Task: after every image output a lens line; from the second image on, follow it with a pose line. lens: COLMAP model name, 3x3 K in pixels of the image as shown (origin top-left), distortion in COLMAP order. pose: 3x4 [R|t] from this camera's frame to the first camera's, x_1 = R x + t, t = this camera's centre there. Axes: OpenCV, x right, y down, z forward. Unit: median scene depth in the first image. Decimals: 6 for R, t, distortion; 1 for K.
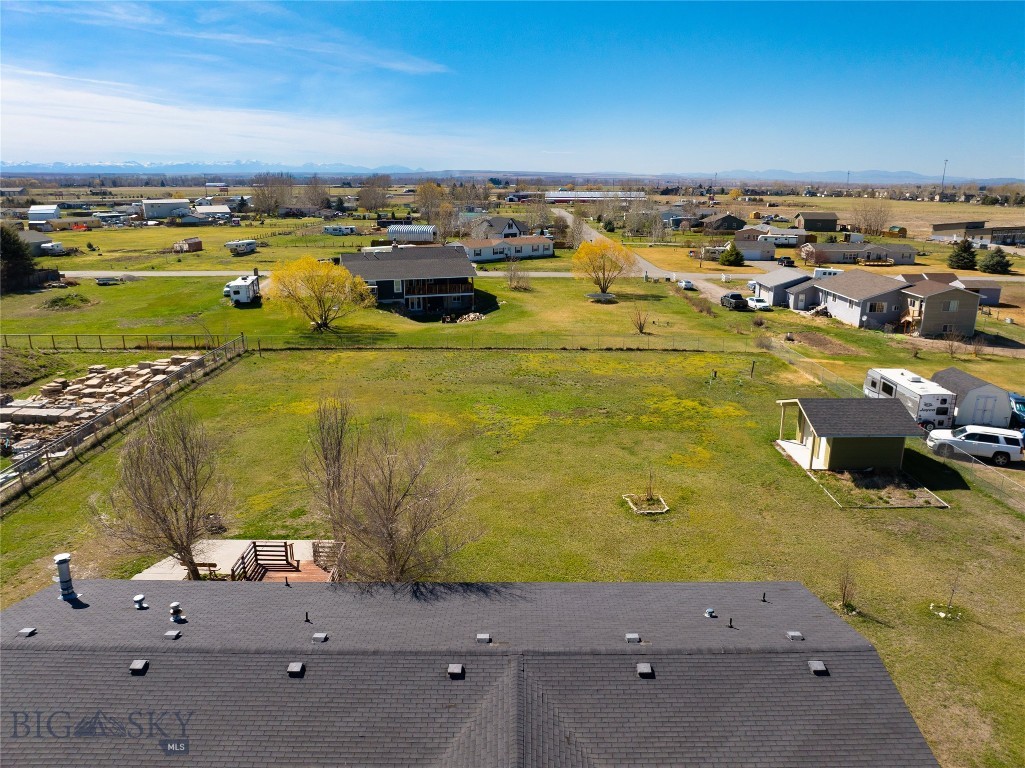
lens RADIAL K [[721.6, 0, 515.9], [0, 721.6, 372.2], [0, 0, 1]] dist [-0.036040, -0.001500]
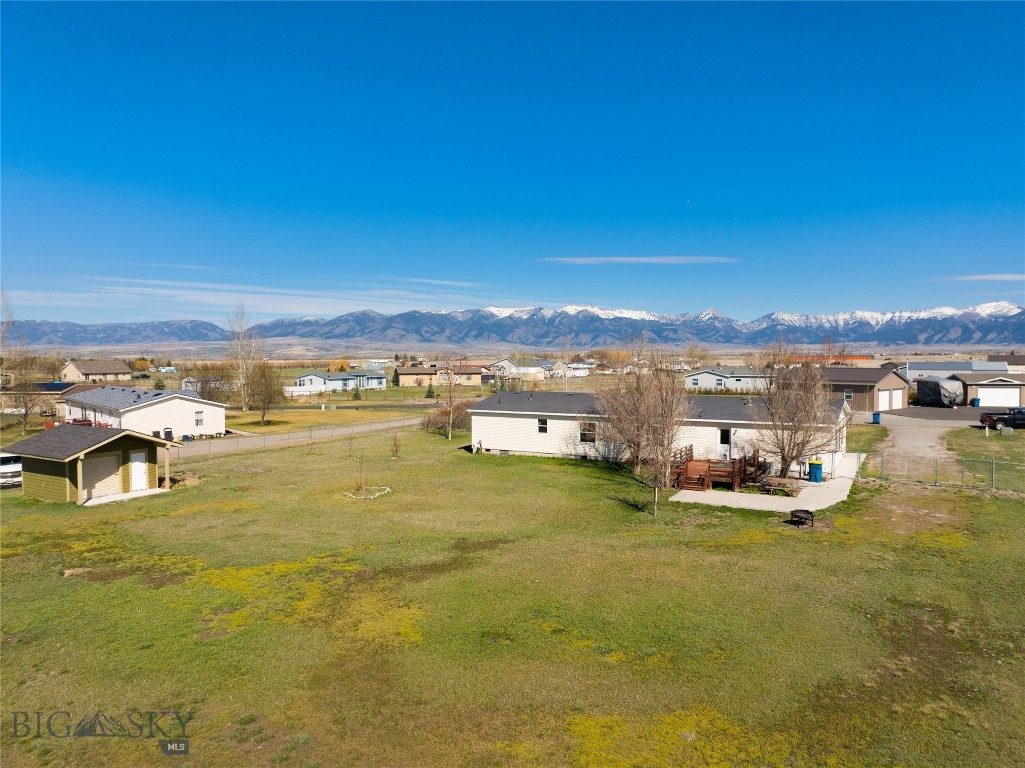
lens RADIAL K [[721.6, 0, 515.9], [0, 721.6, 372.2], [0, 0, 1]] dist [-0.036040, -0.001500]
pose [[-0.872350, -0.010874, 0.488761, -0.183961], [0.128574, 0.959455, 0.250828, -0.078063], [-0.471671, 0.281652, -0.835583, 0.623450]]
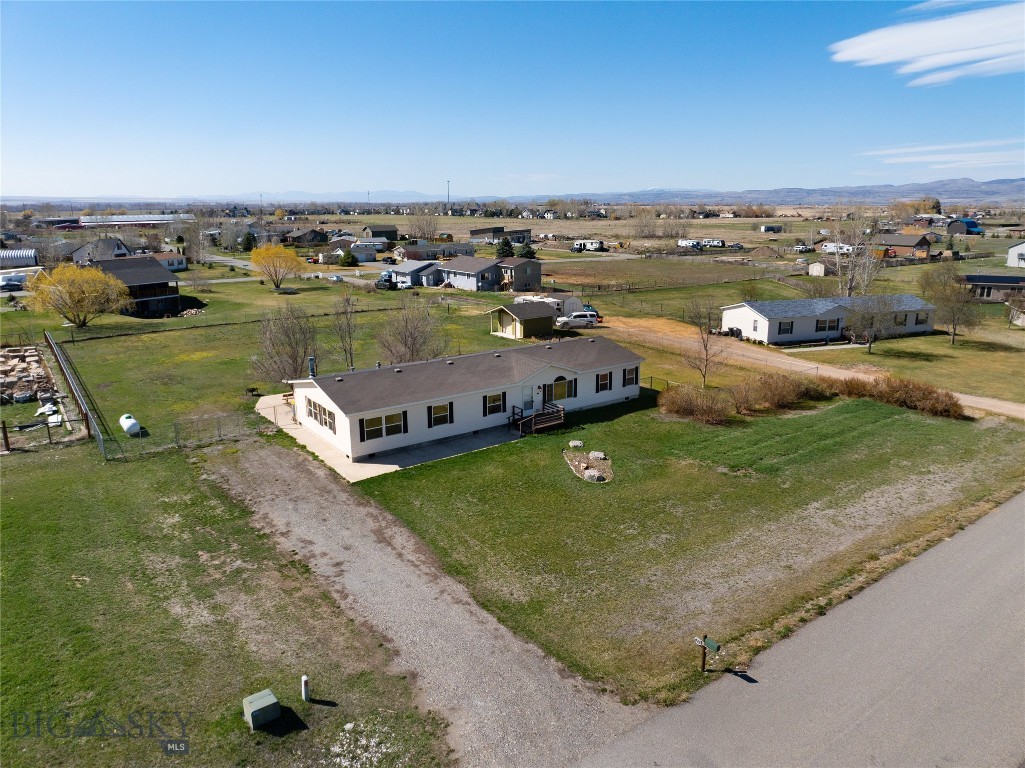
lens RADIAL K [[721.6, 0, 515.9], [0, 721.6, 372.2], [0, 0, 1]] dist [-0.036040, -0.001500]
pose [[0.810644, -0.140695, 0.568386, -0.294701], [0.156684, 0.987426, 0.020955, 0.075308], [-0.564187, 0.072070, 0.822495, -0.250924]]
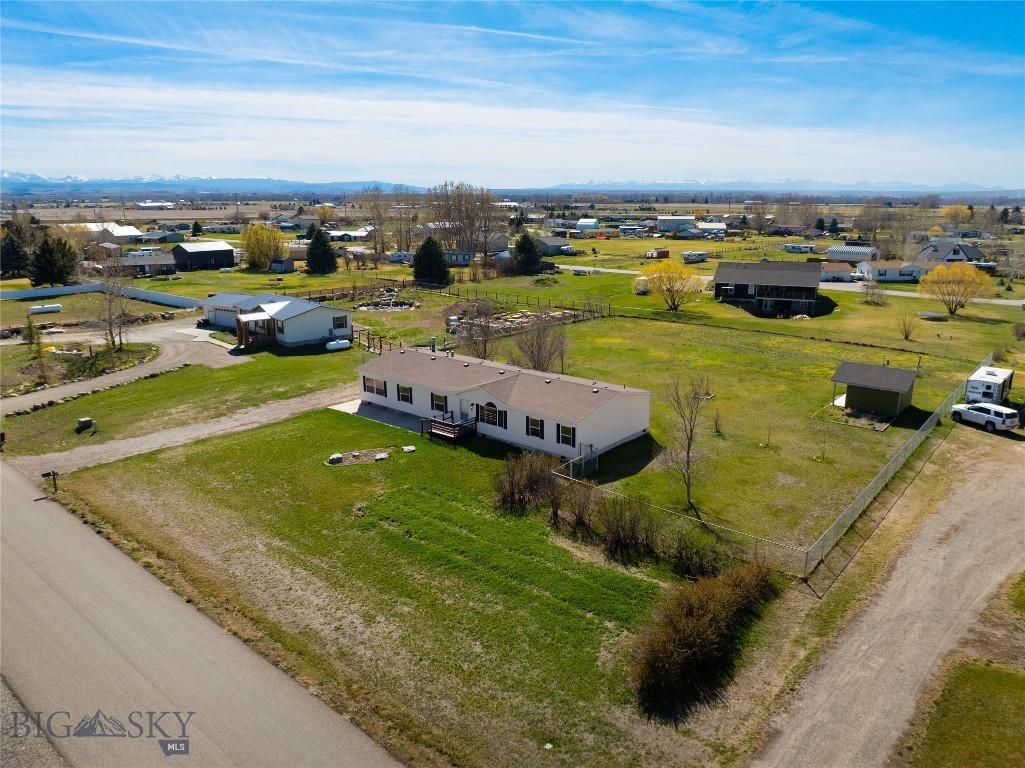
lens RADIAL K [[721.6, 0, 515.9], [0, 721.6, 372.2], [0, 0, 1]] dist [-0.036040, -0.001500]
pose [[0.758333, 0.149673, -0.634451, 0.350681], [-0.164150, 0.985765, 0.036350, 0.049806], [0.630861, 0.076580, 0.772108, -0.253109]]
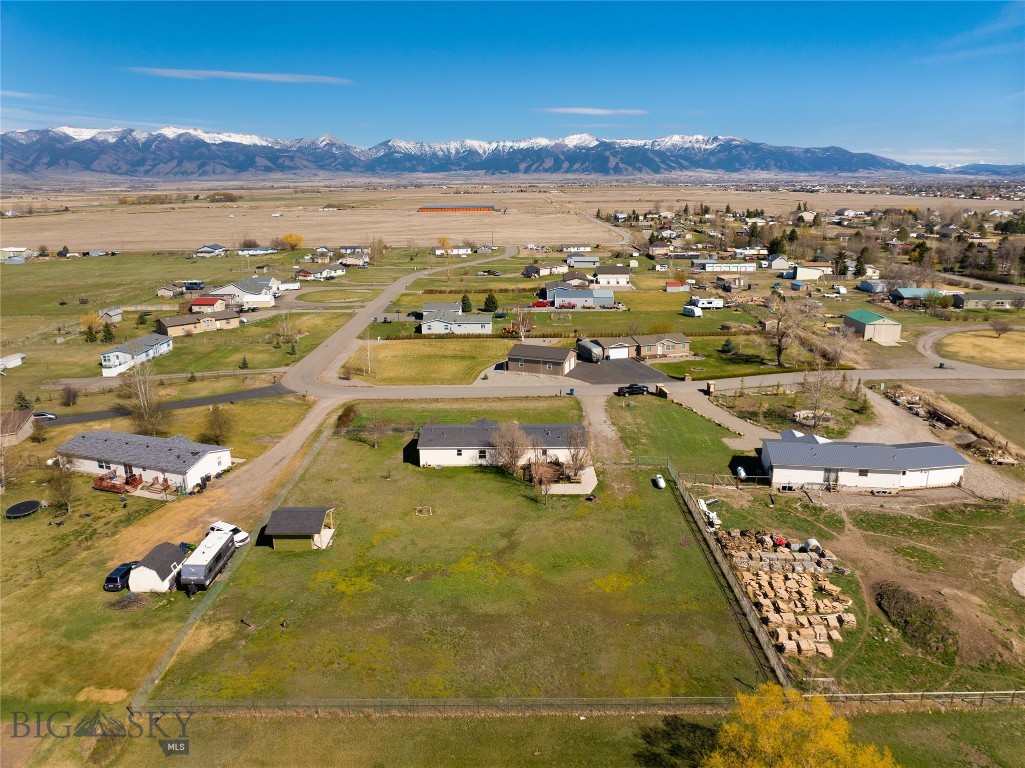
lens RADIAL K [[721.6, 0, 515.9], [0, 721.6, 372.2], [0, 0, 1]] dist [-0.036040, -0.001500]
pose [[-0.999993, 0.002829, 0.002279, -0.049603], [0.003589, 0.866714, 0.498793, -0.521588], [-0.000564, 0.498798, -0.866718, 1.044465]]
